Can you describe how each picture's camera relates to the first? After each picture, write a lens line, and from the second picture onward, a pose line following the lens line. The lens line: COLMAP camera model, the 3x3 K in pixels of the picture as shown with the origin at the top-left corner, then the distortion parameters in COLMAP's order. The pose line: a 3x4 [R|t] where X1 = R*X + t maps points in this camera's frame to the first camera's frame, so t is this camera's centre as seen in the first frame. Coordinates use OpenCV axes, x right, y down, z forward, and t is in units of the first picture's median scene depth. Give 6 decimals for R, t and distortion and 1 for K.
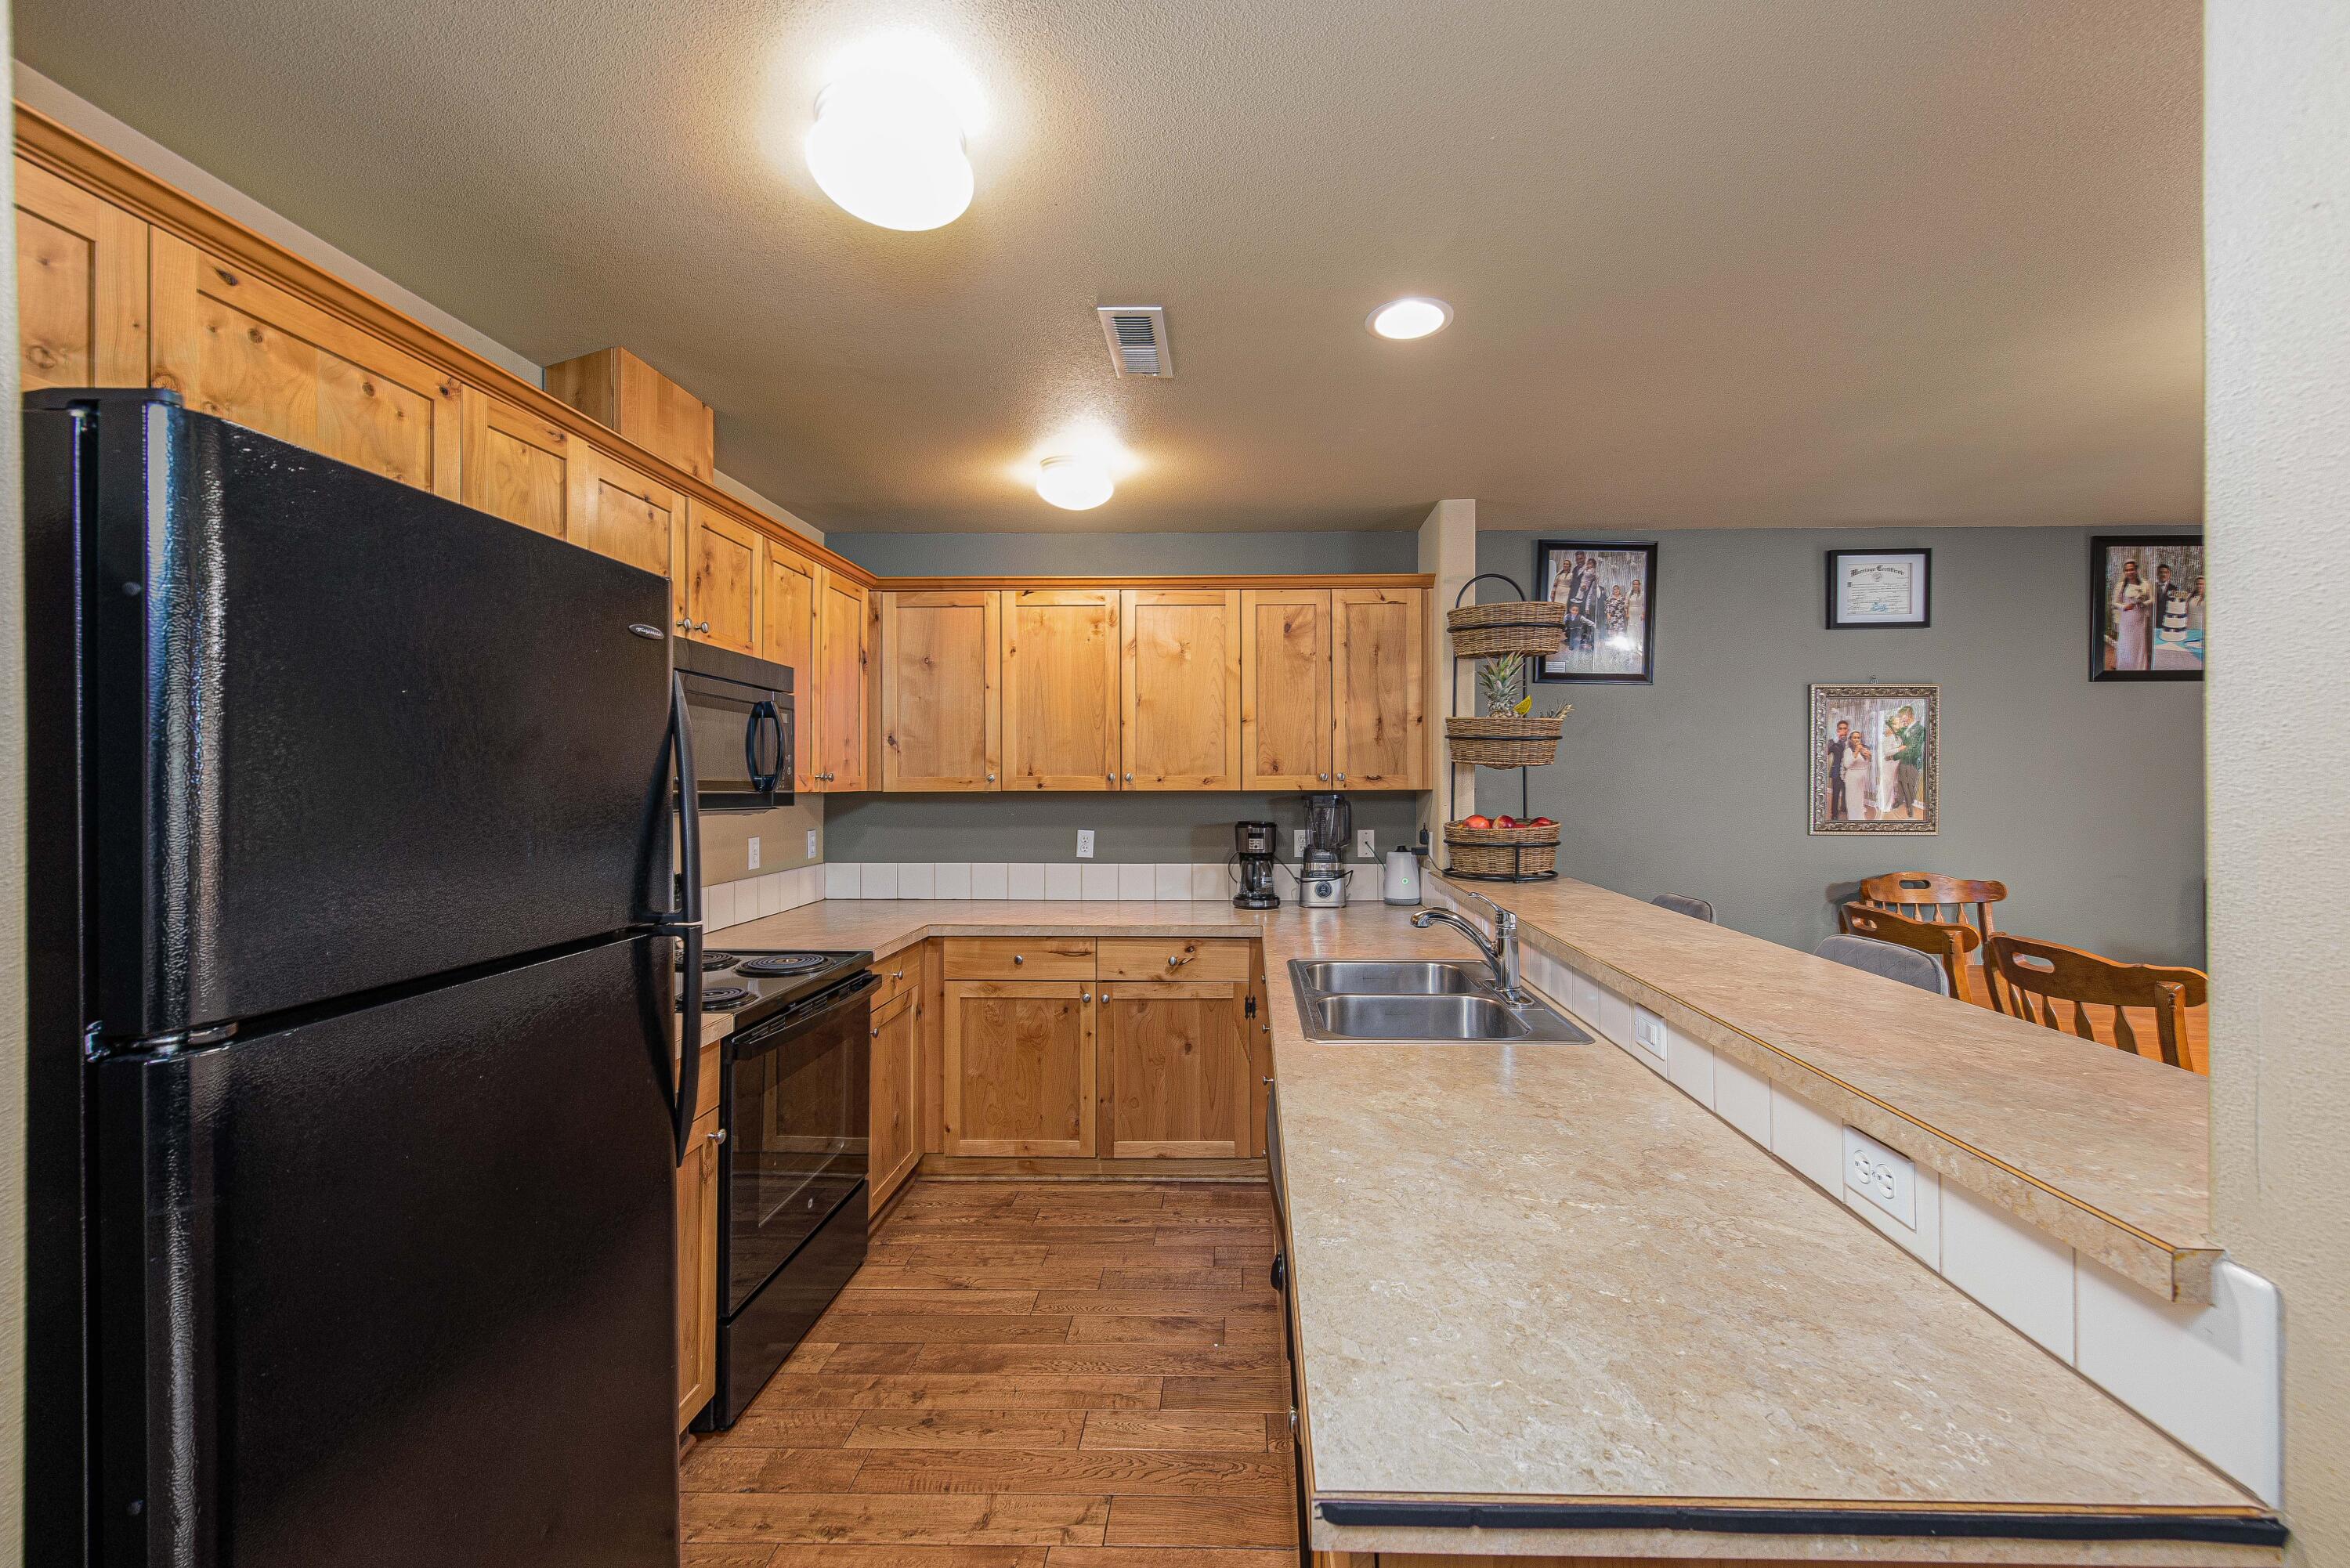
lens RADIAL K [[951.7, 0, 1208.0], [0, 951.7, 781.8], [0, 0, 1]] dist [-0.000351, -0.000480]
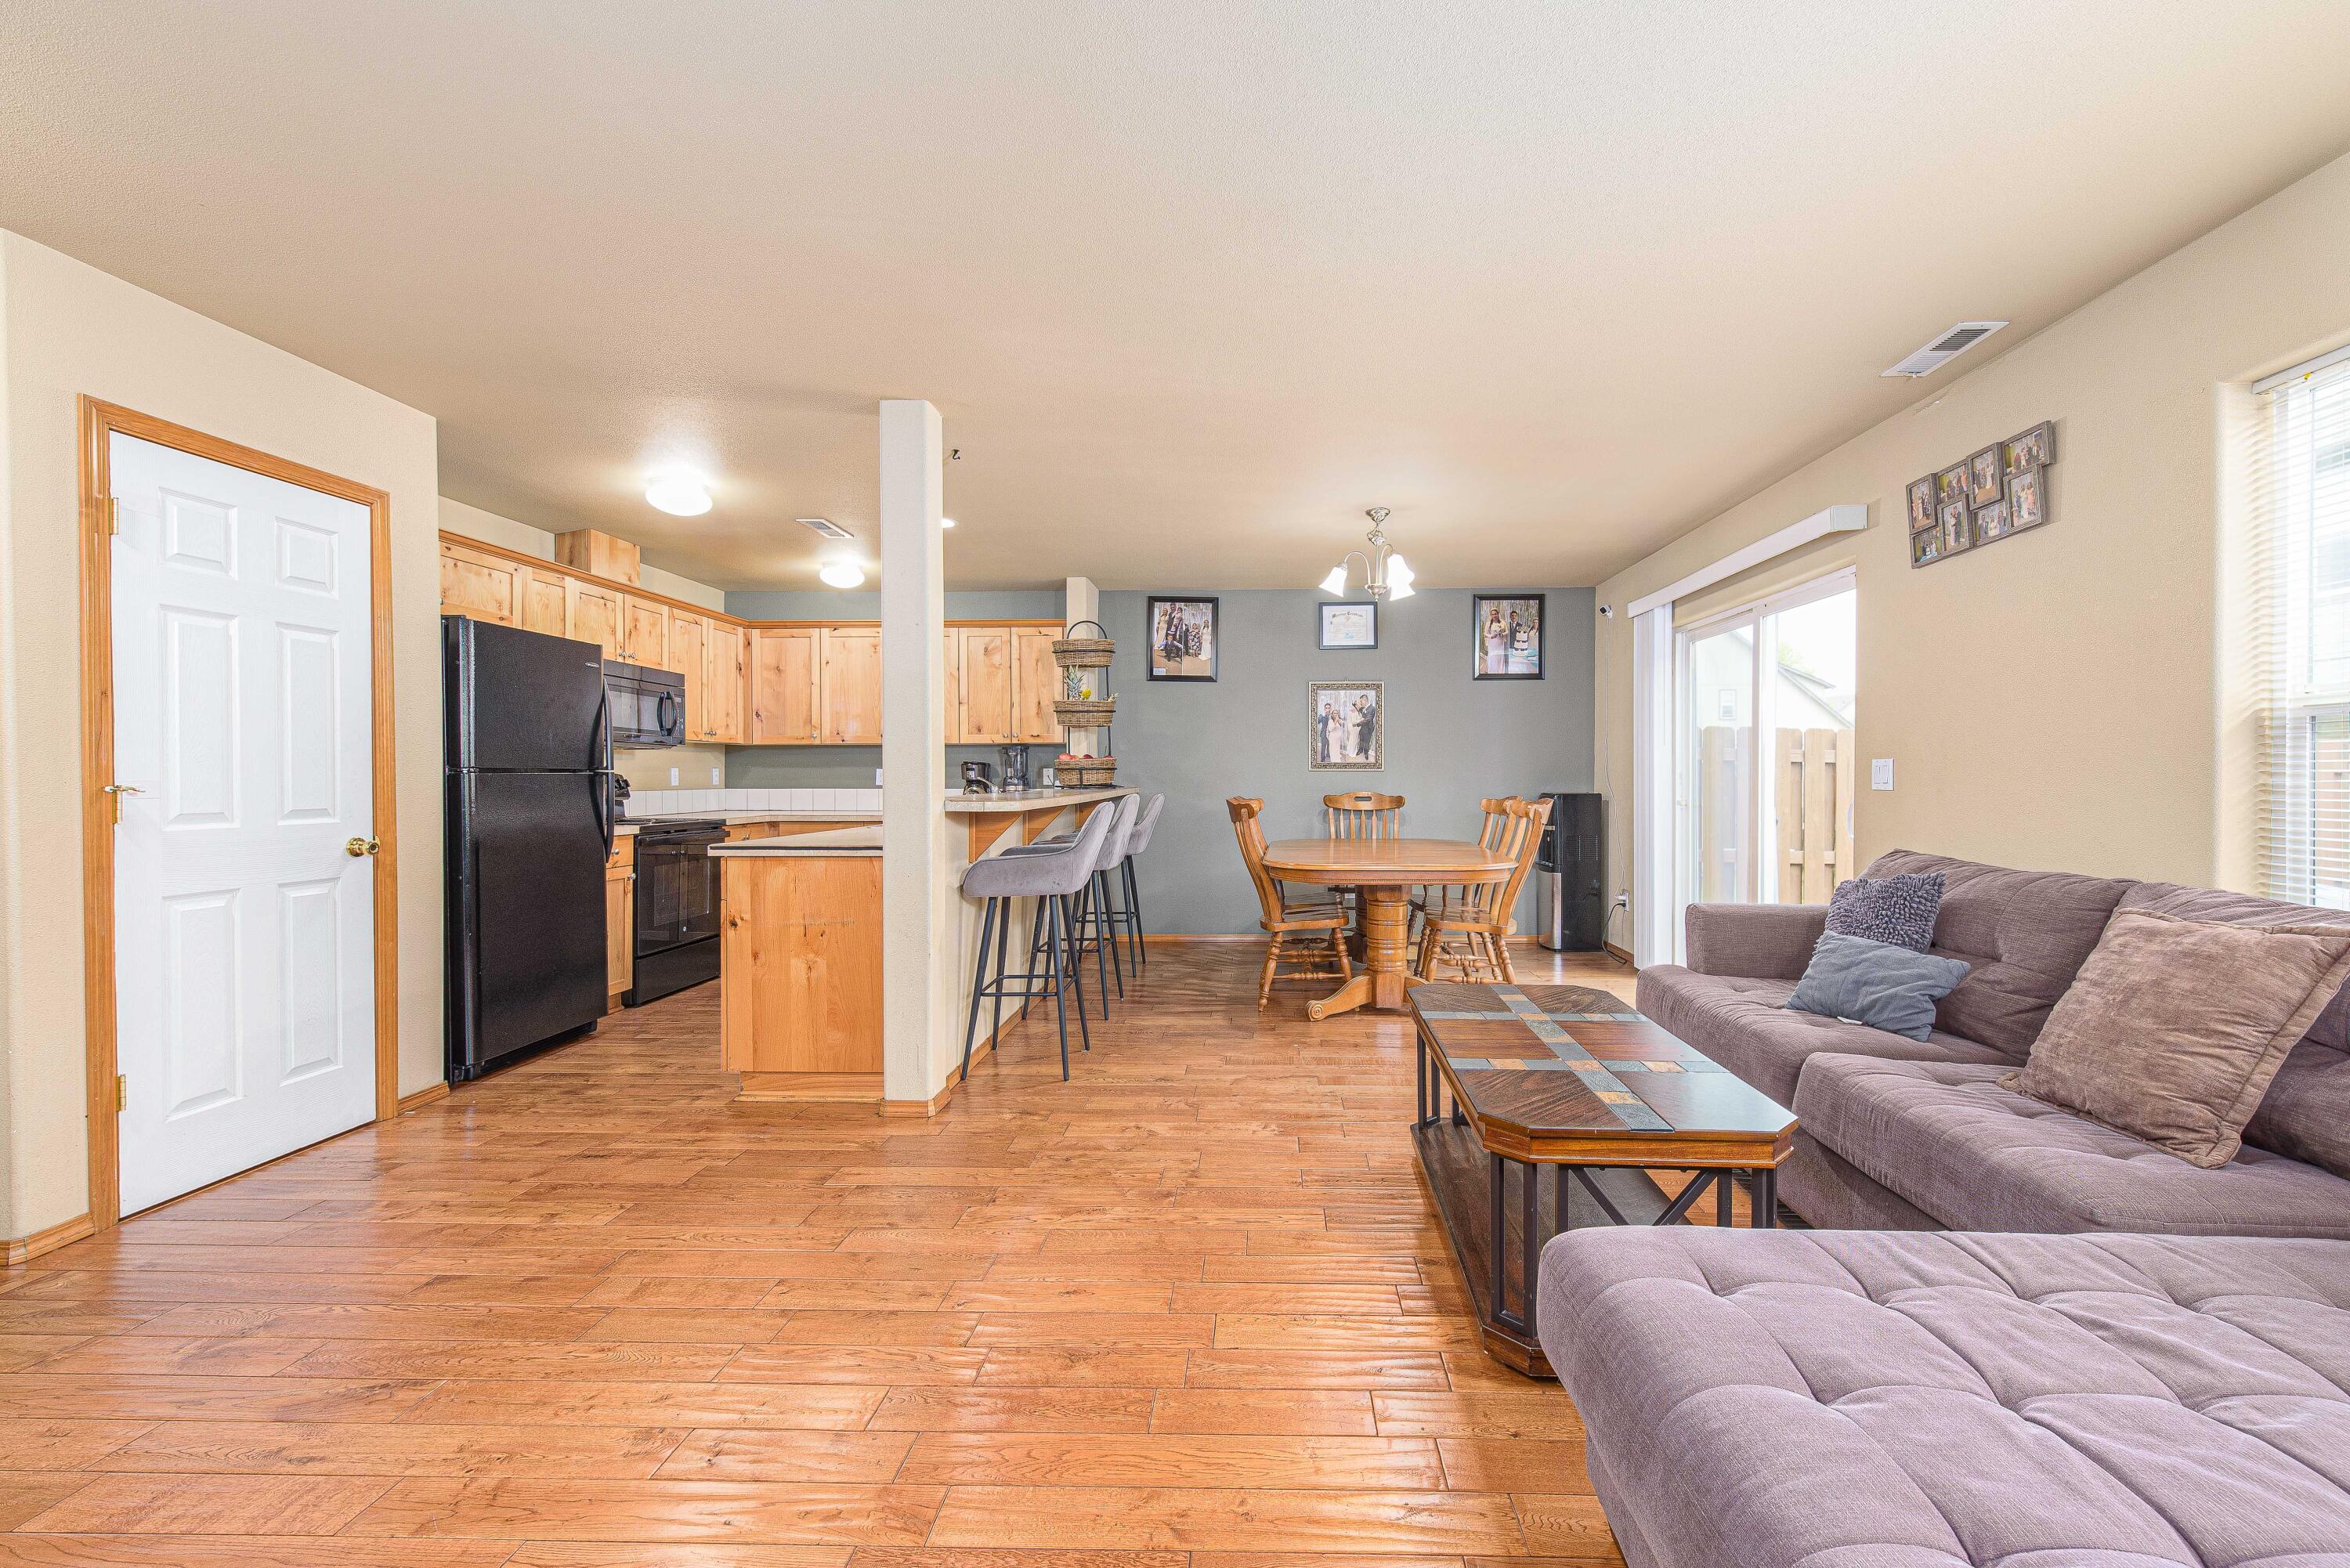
lens RADIAL K [[968.3, 0, 1240.3], [0, 968.3, 788.6], [0, 0, 1]] dist [0.001915, 0.000113]
pose [[0.999992, -0.000606, 0.003839, 0.542919], [0.000562, 0.999933, 0.011597, 0.071915], [-0.003846, -0.011595, 0.999925, -0.775537]]
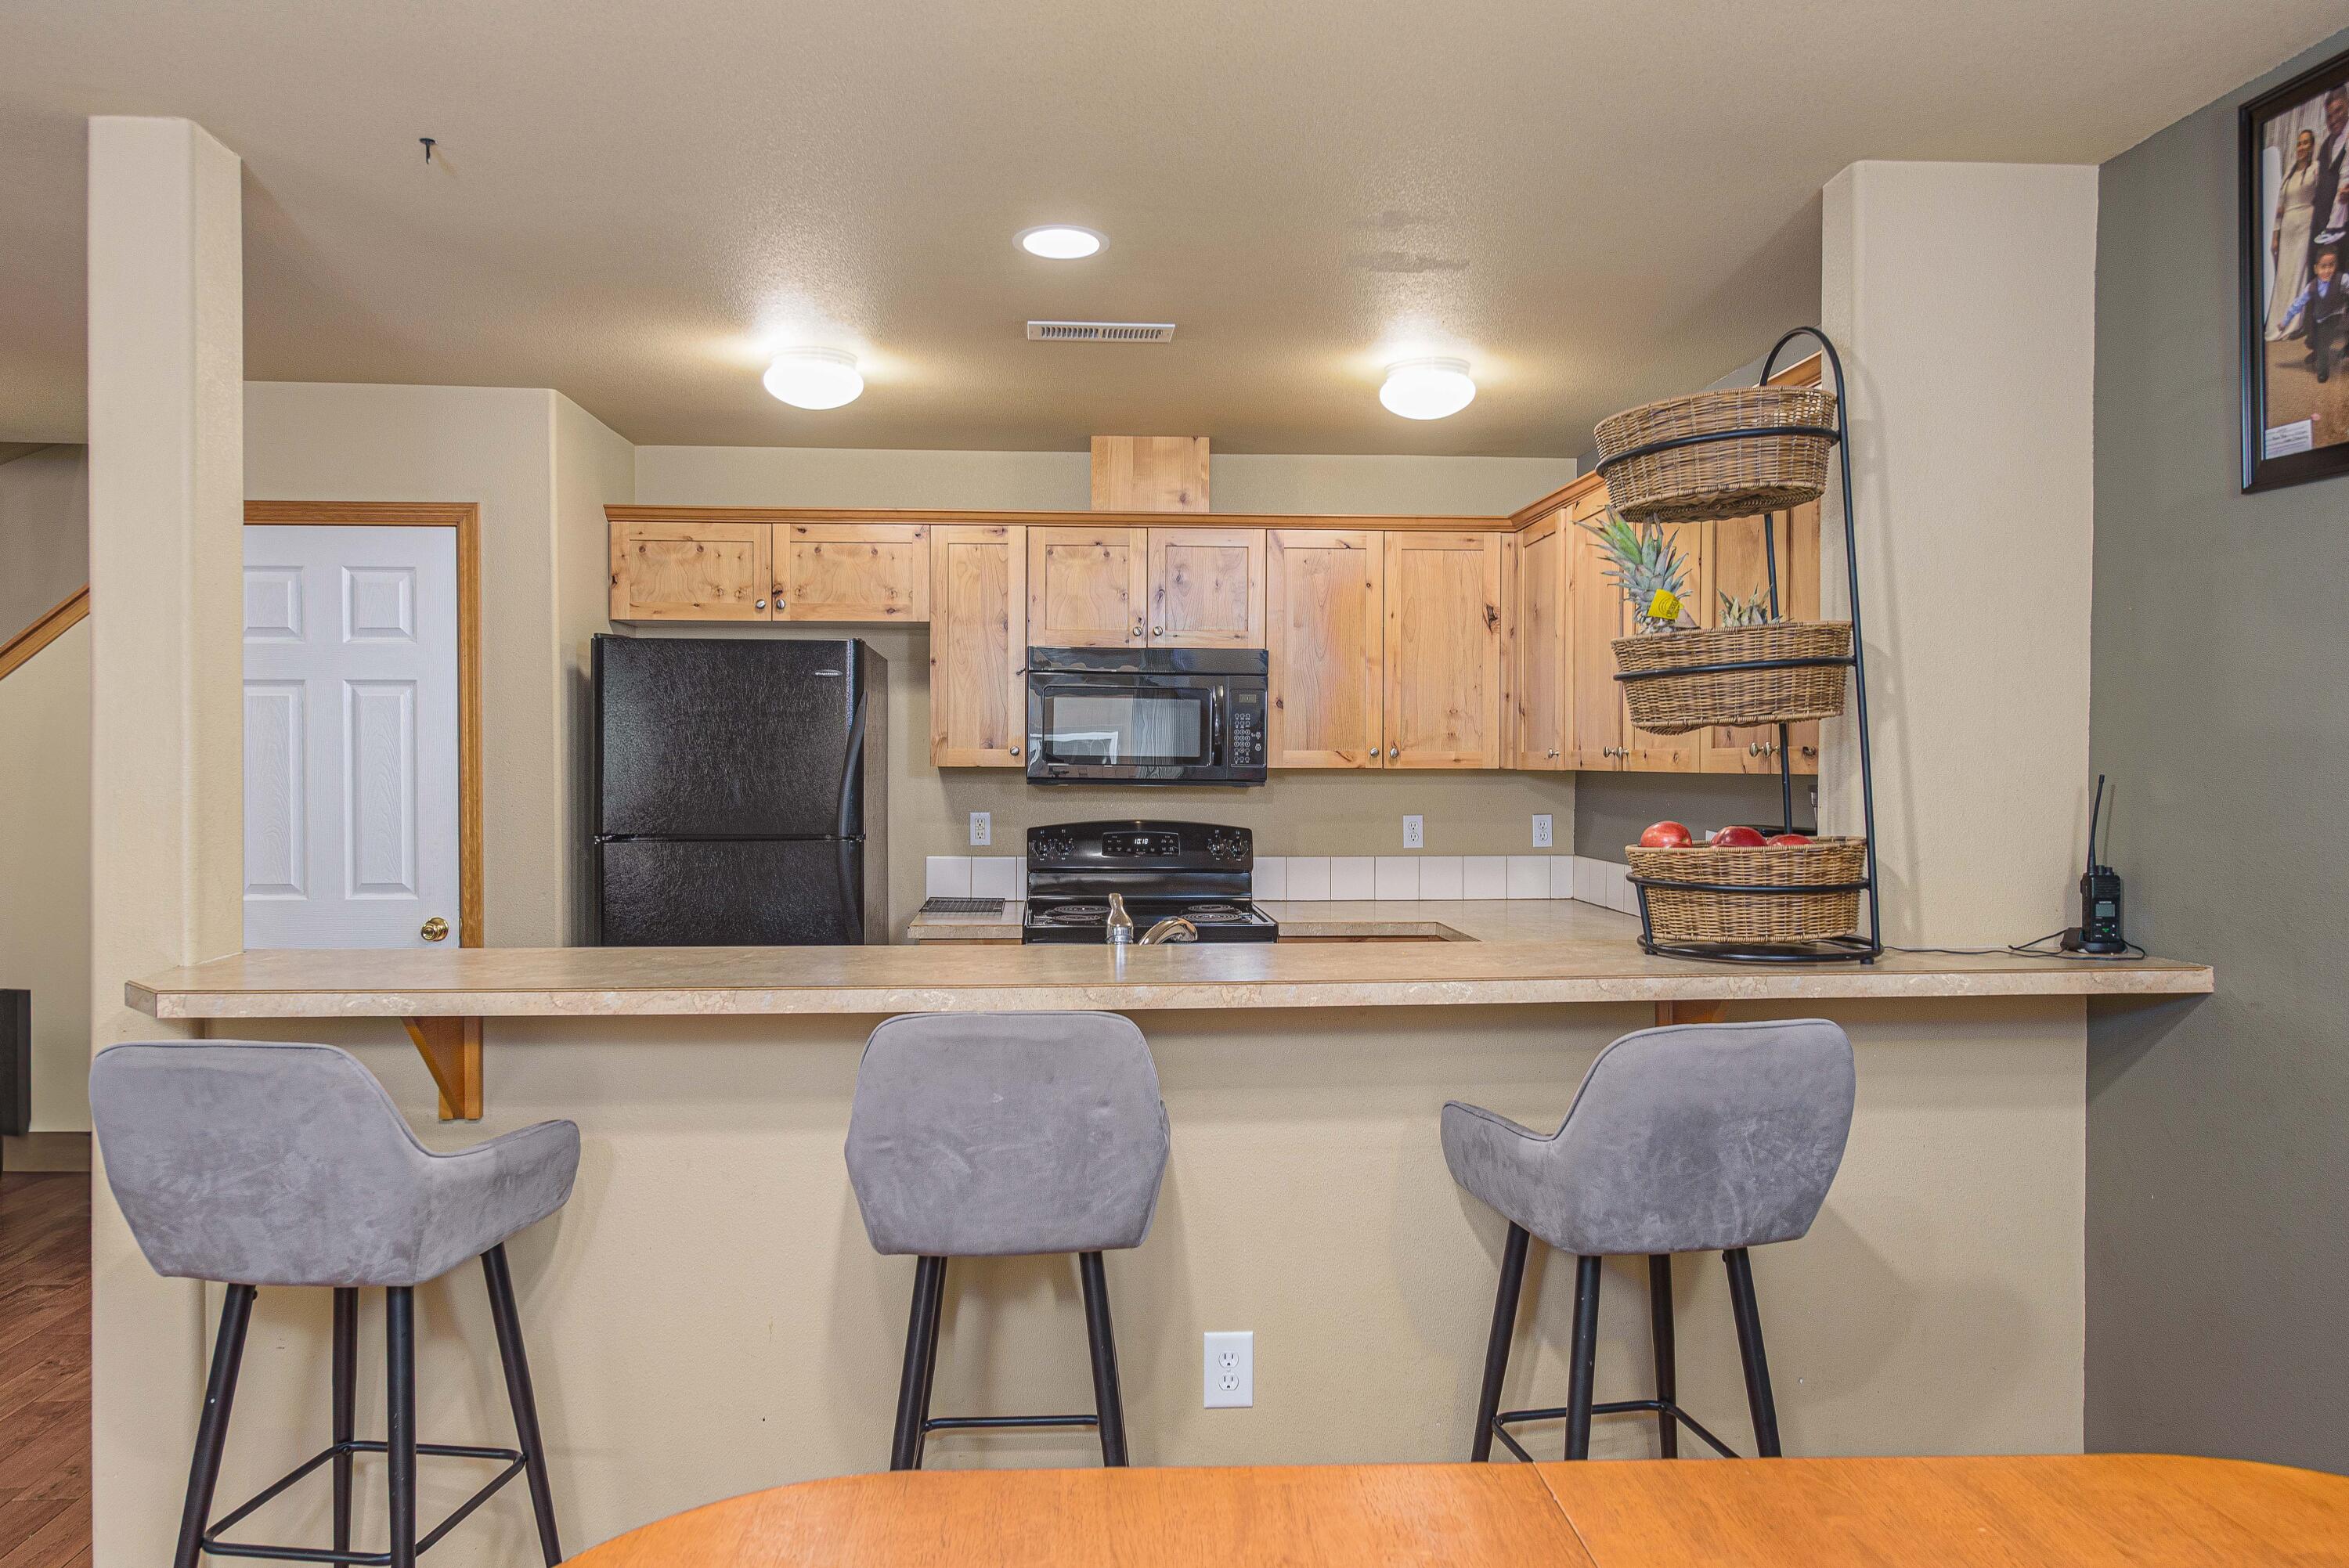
lens RADIAL K [[1567.2, 0, 1174.5], [0, 1567.2, 784.0], [0, 0, 1]] dist [-0.004206, -0.001666]
pose [[0.083210, 0.015116, -0.996417, 1.014465], [-0.002725, 0.999885, 0.014941, 0.002695], [0.996528, 0.001472, 0.083242, 0.584877]]
